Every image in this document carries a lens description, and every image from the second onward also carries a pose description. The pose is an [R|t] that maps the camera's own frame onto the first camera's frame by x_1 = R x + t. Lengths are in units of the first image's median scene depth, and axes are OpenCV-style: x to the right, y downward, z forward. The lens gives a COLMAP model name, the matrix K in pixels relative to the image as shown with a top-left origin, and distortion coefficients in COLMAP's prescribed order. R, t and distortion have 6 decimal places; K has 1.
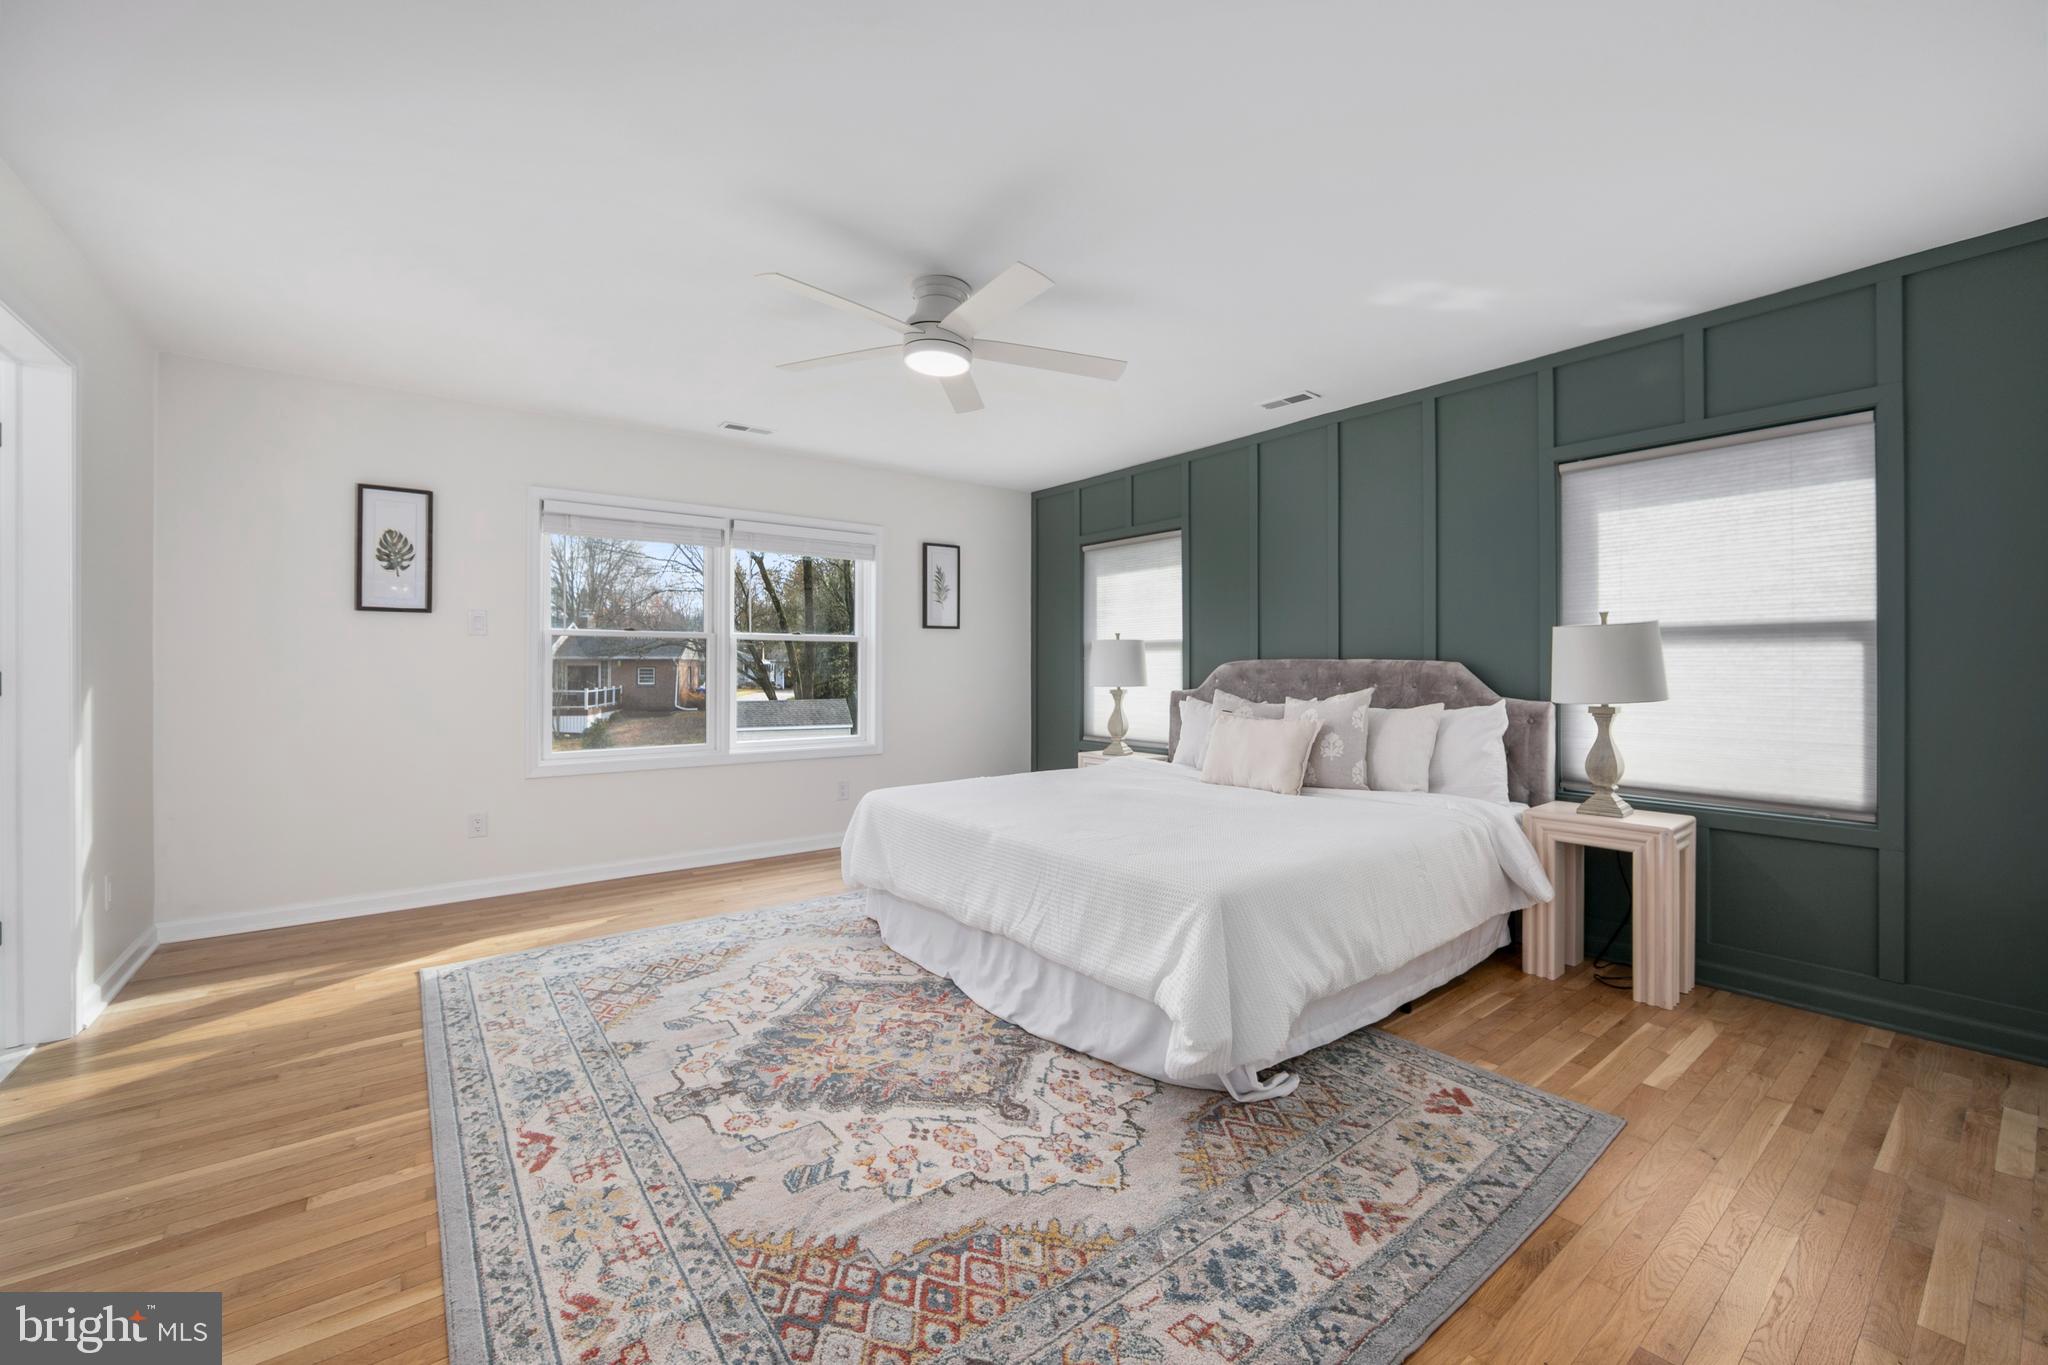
lens RADIAL K [[805.3, 0, 1035.4], [0, 805.3, 674.9], [0, 0, 1]] dist [-0.009983, 0.001652]
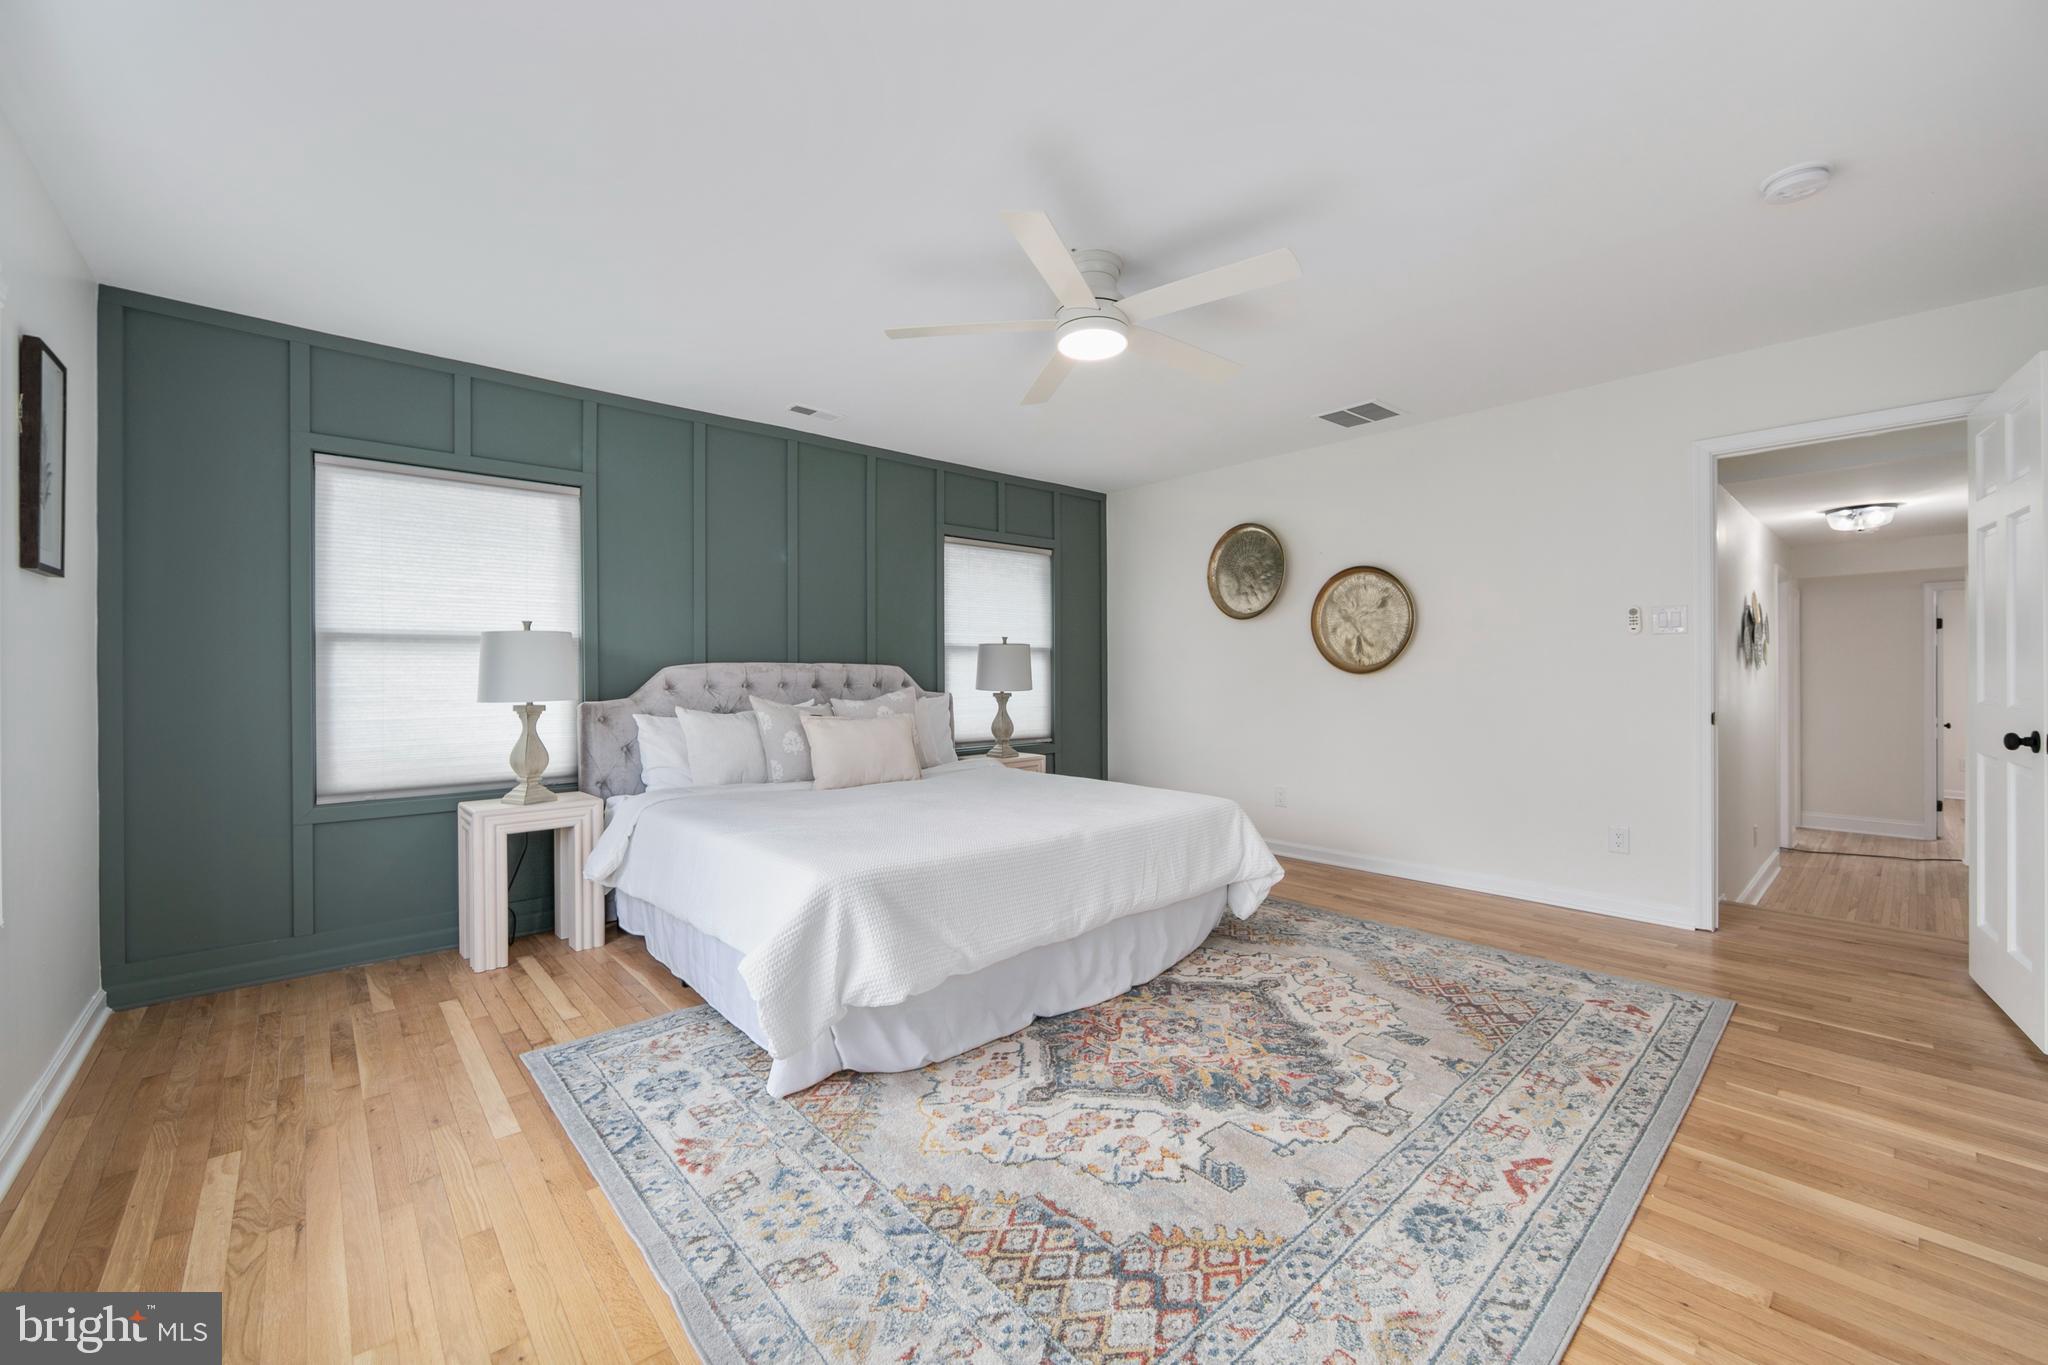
lens RADIAL K [[805.3, 0, 1006.6], [0, 805.3, 703.1], [0, 0, 1]] dist [-0.009983, 0.001652]
pose [[-0.050627, -0.040535, 0.997895, -1.354157], [0.012172, 0.999077, 0.041200, -0.015795], [-0.998643, 0.014232, -0.050087, 1.476372]]
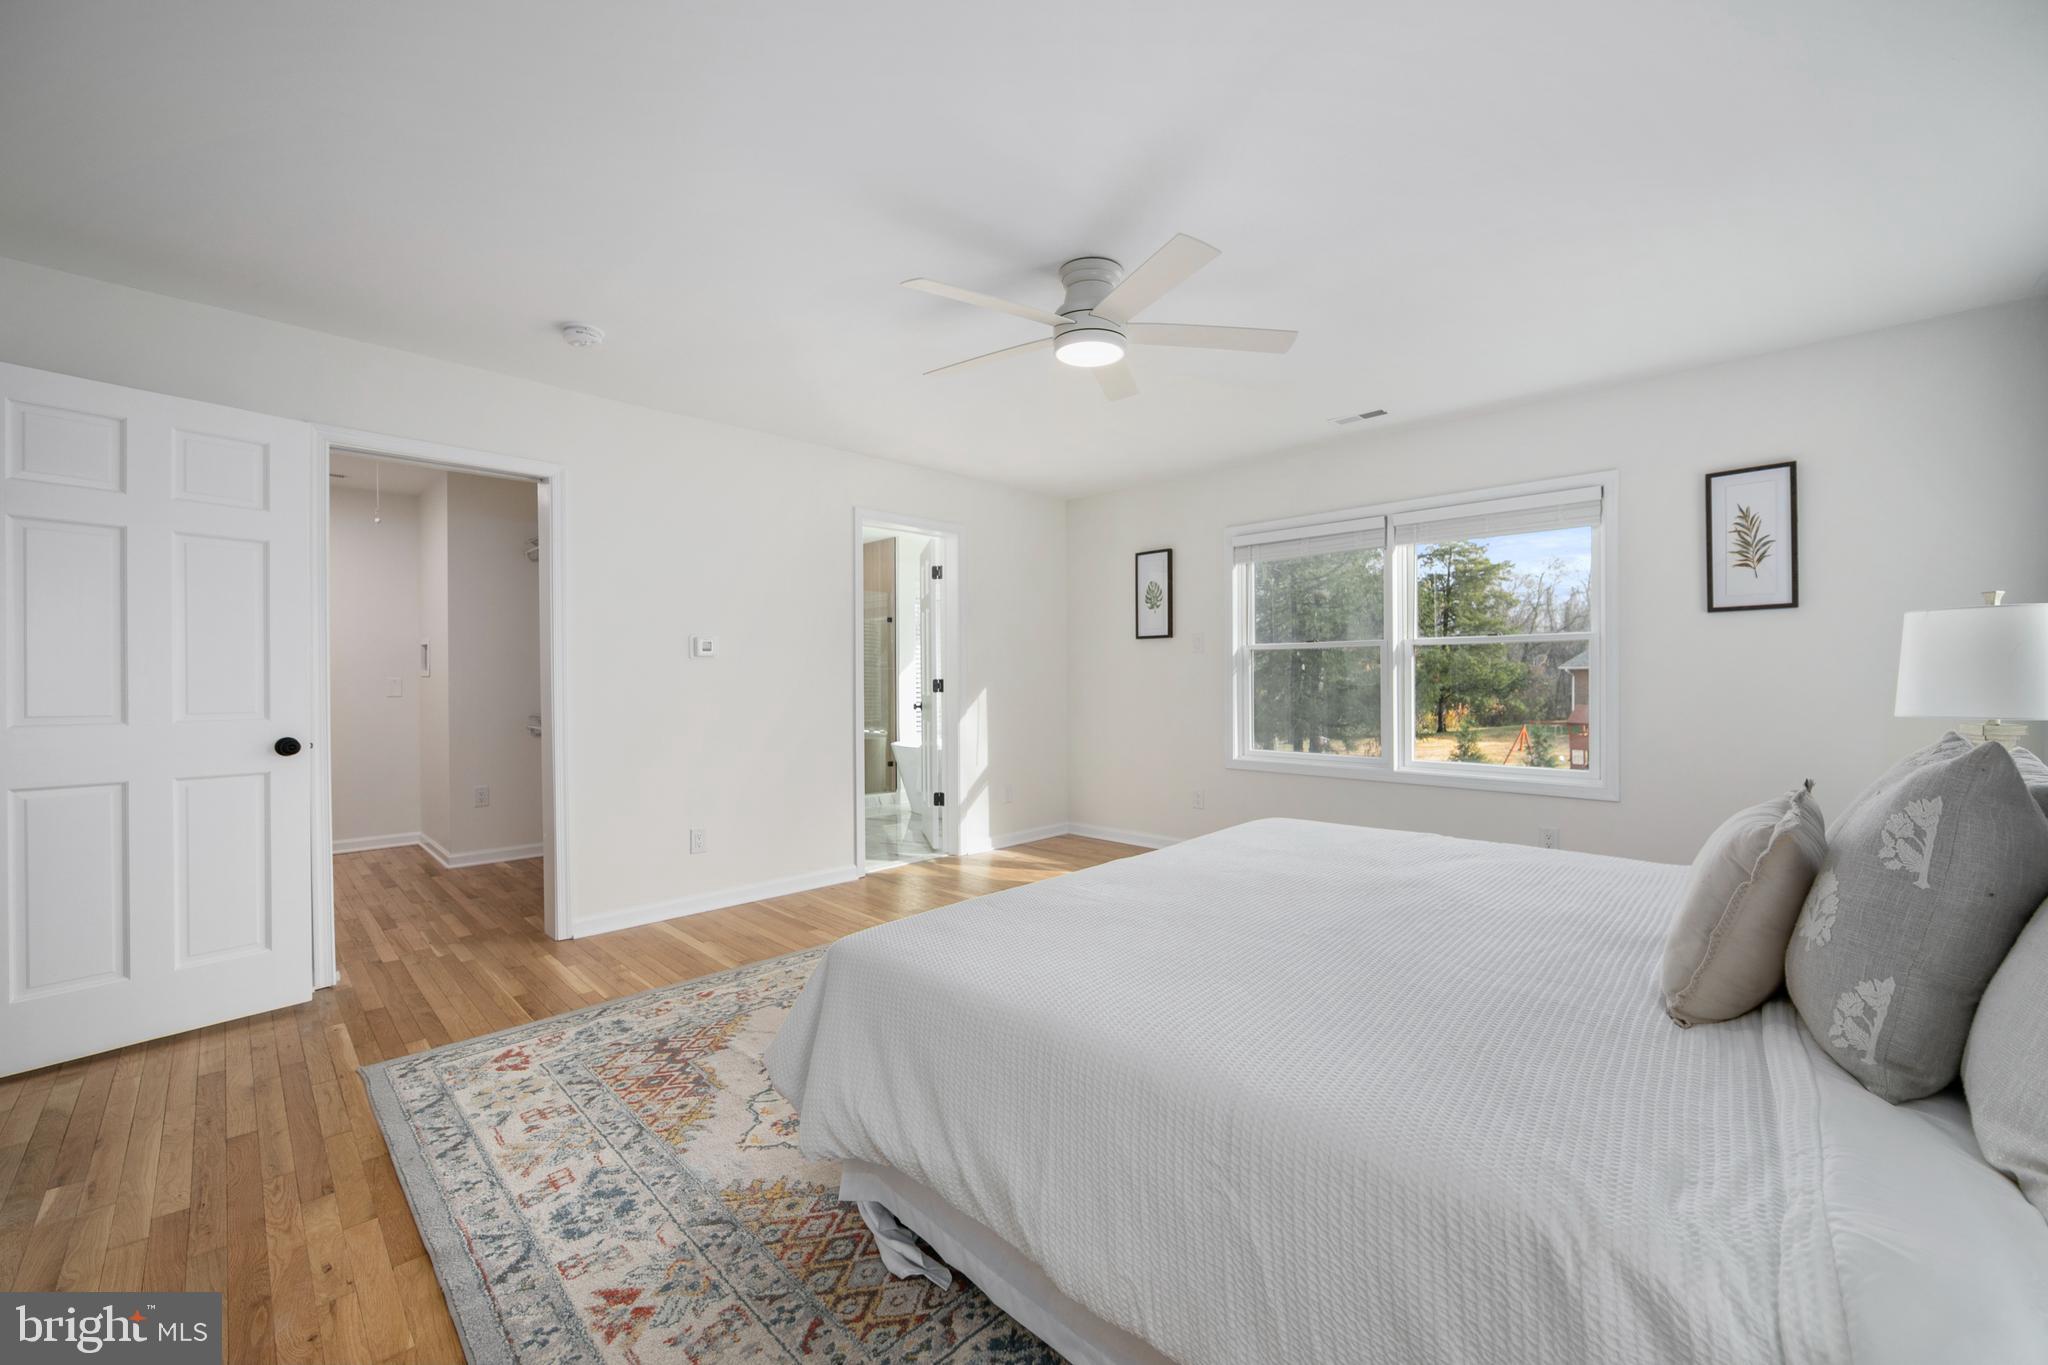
lens RADIAL K [[805.3, 0, 1041.8], [0, 805.3, 664.9], [0, 0, 1]] dist [-0.009983, 0.001652]
pose [[0.146642, -0.011983, -0.989117, 1.060496], [-0.001731, 0.999922, -0.012371, -0.018252], [0.989188, 0.003526, 0.146609, 1.028185]]
